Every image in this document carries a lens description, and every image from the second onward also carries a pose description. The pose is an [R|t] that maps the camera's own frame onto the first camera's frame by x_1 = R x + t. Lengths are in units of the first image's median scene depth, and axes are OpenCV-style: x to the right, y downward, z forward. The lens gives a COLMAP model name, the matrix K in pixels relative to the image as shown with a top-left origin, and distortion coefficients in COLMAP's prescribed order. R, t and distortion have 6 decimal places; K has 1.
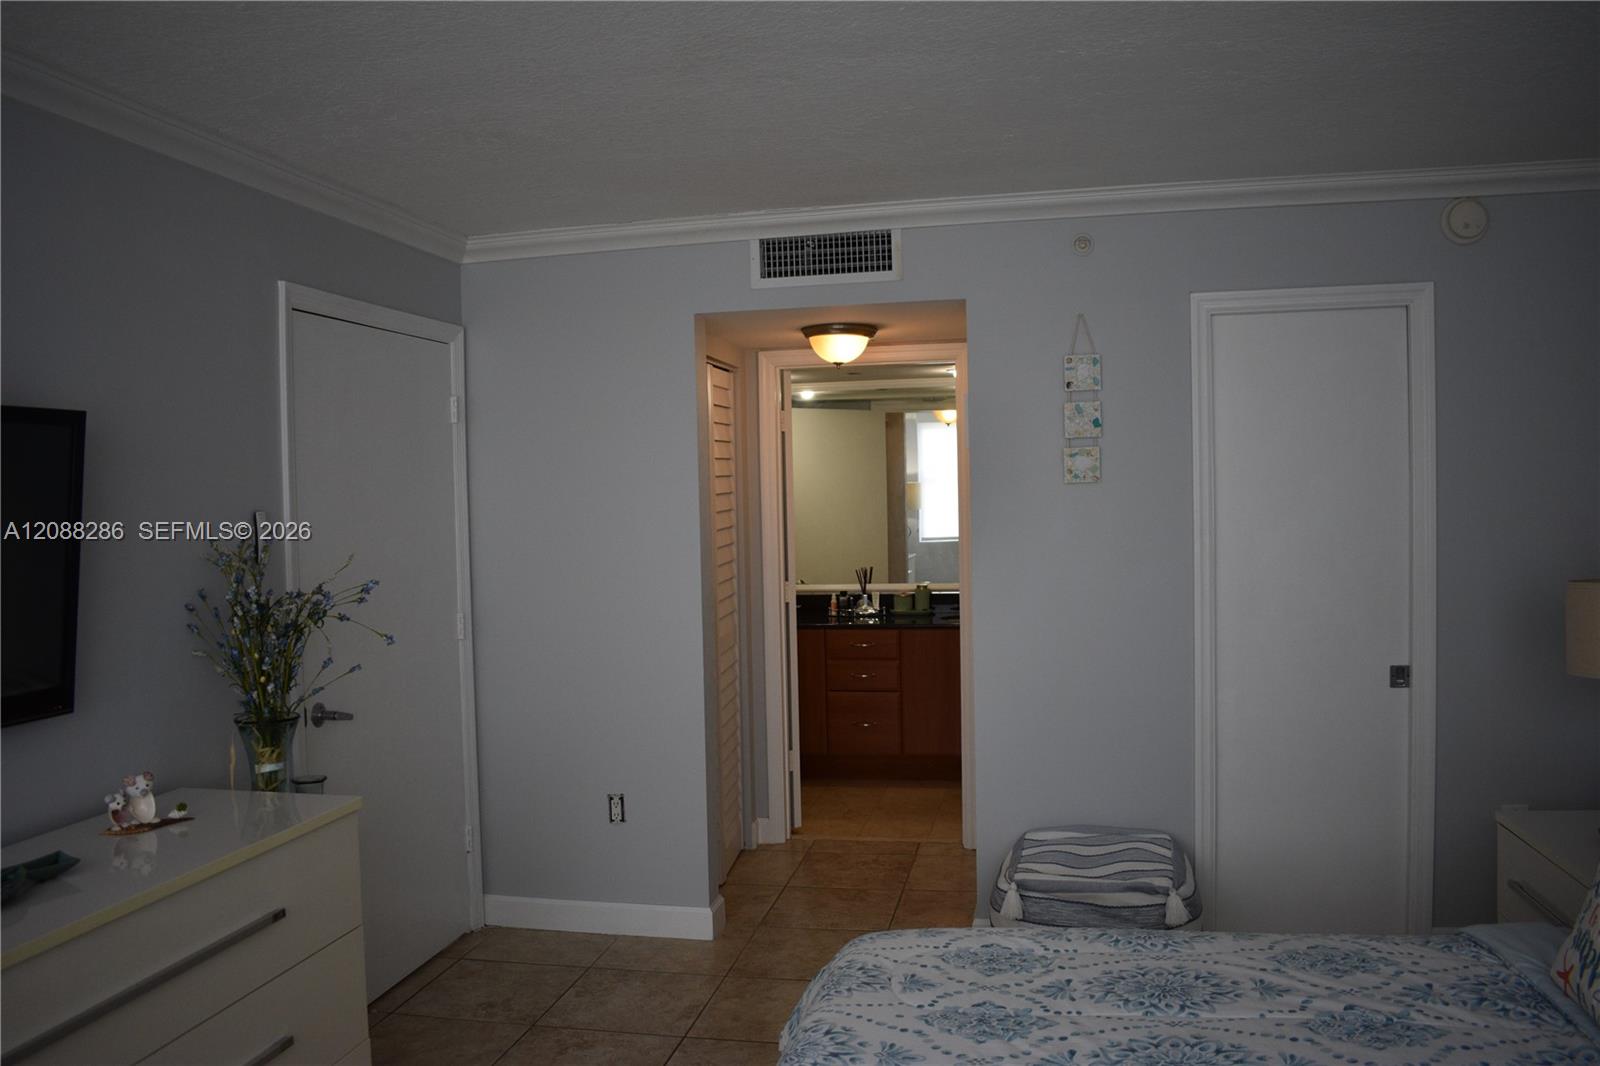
lens RADIAL K [[1247.5, 0, 796.9], [0, 1247.5, 530.5], [0, 0, 1]] dist [-0.094670, 0.020360]
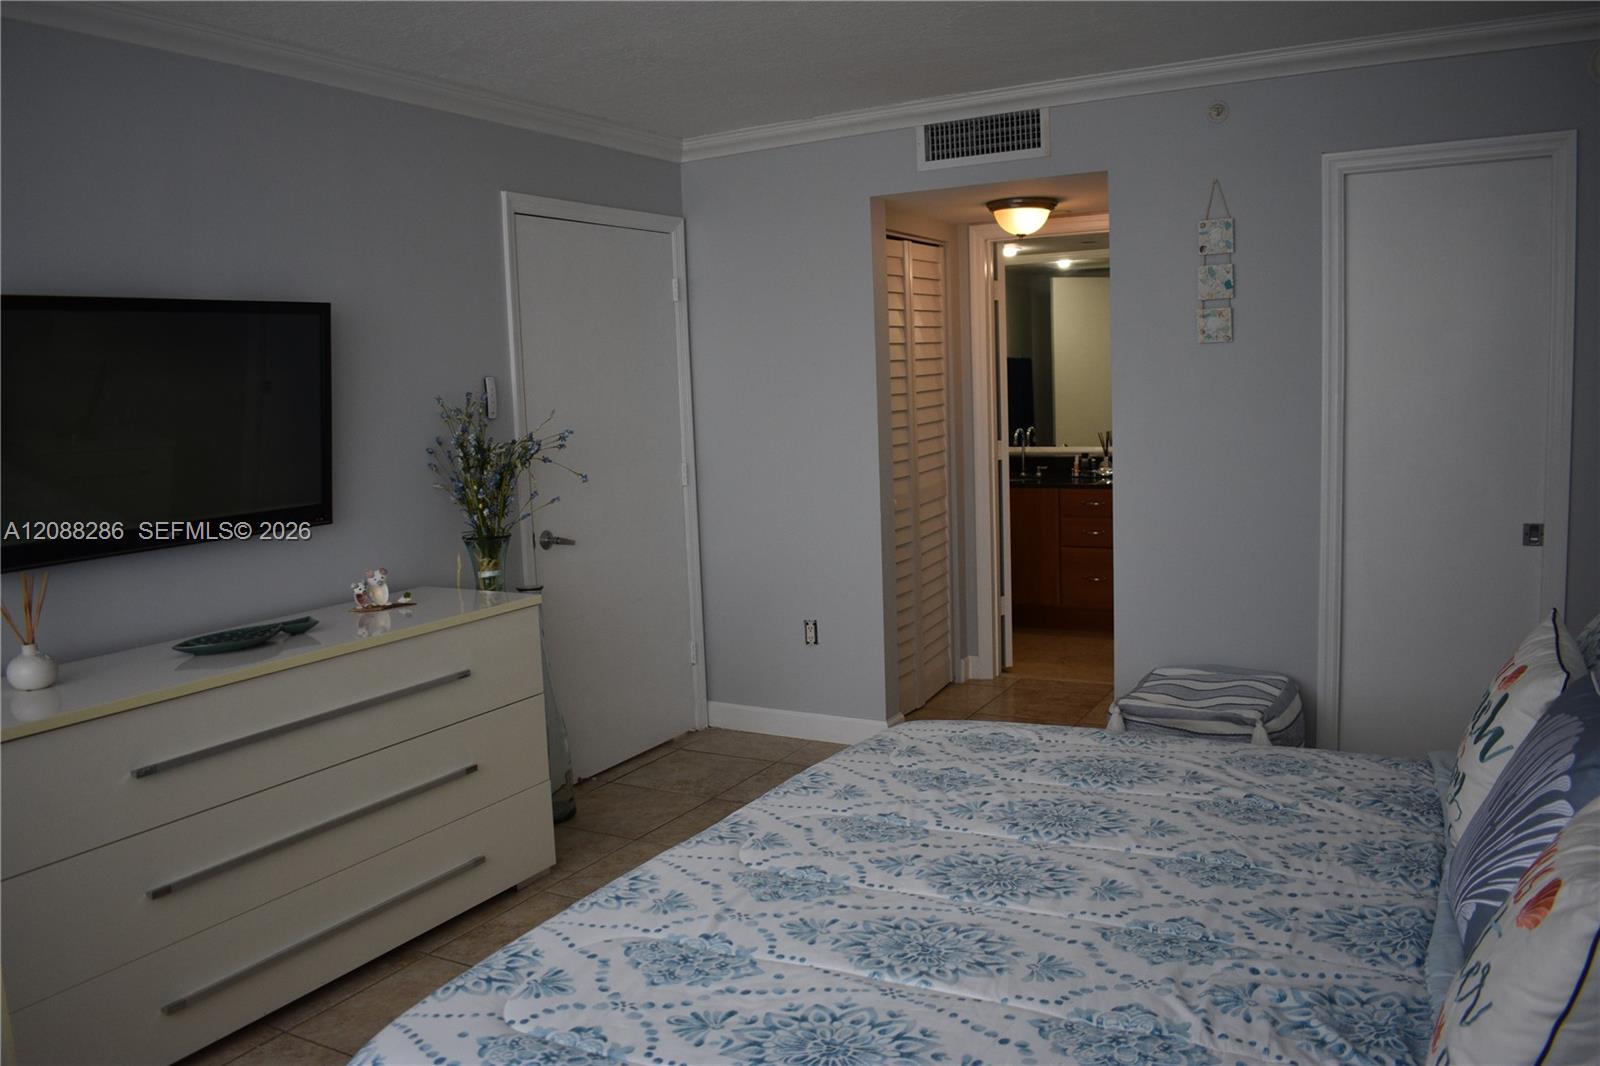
lens RADIAL K [[1247.5, 0, 802.0], [0, 1247.5, 532.9], [0, 0, 1]] dist [-0.094670, 0.020360]
pose [[0.953835, 0.024548, -0.299325, 0.234111], [0.006291, 0.994802, 0.101631, 0.015221], [0.300264, -0.098822, 0.948723, -0.123173]]
